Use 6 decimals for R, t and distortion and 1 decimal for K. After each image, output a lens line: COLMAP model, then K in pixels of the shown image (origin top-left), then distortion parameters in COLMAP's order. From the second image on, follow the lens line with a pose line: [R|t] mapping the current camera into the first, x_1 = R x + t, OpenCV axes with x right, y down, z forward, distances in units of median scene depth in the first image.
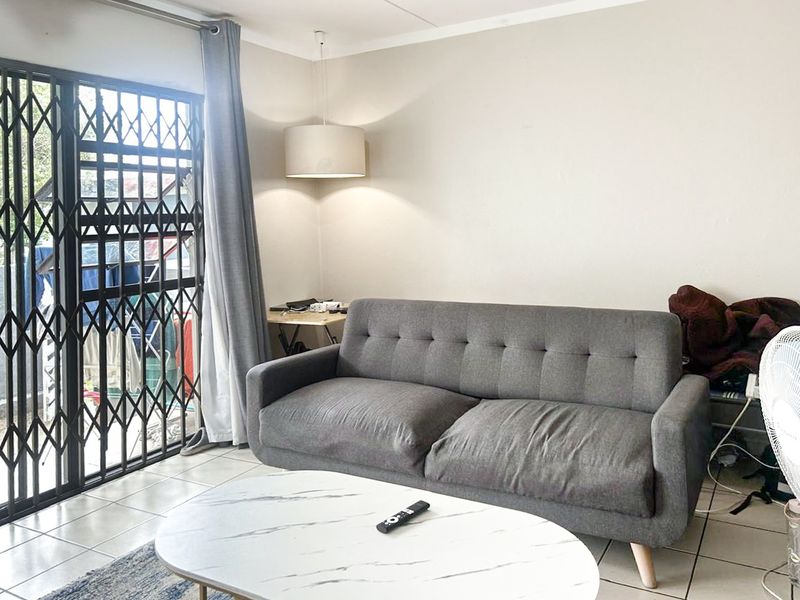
lens RADIAL K [[611.4, 0, 429.9], [0, 611.4, 252.9], [0, 0, 1]] dist [0.029285, 0.009039]
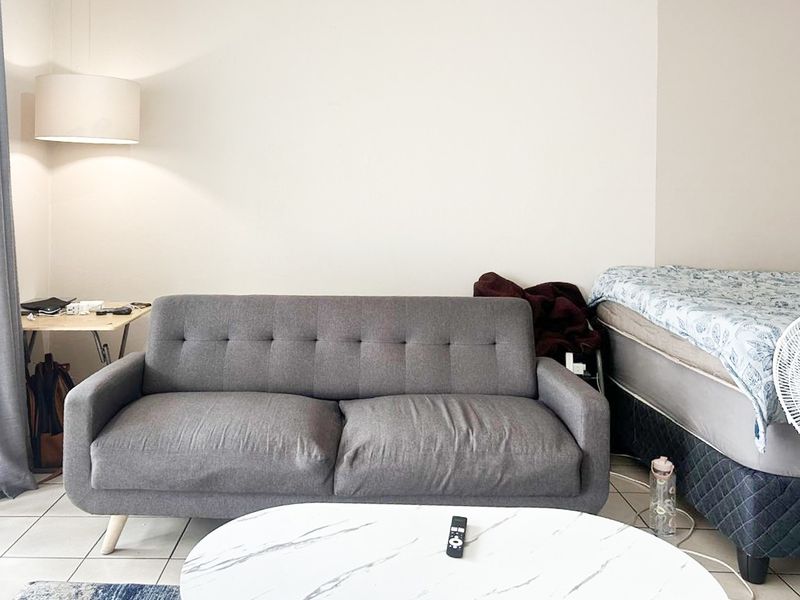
lens RADIAL K [[664.5, 0, 393.8], [0, 664.5, 264.6], [0, 0, 1]] dist [0.045350, -0.016023]
pose [[0.908049, -0.018574, 0.418451, -0.329100], [0.000594, 0.999072, 0.043057, -0.007302], [-0.418863, -0.038849, 0.907218, 0.101903]]
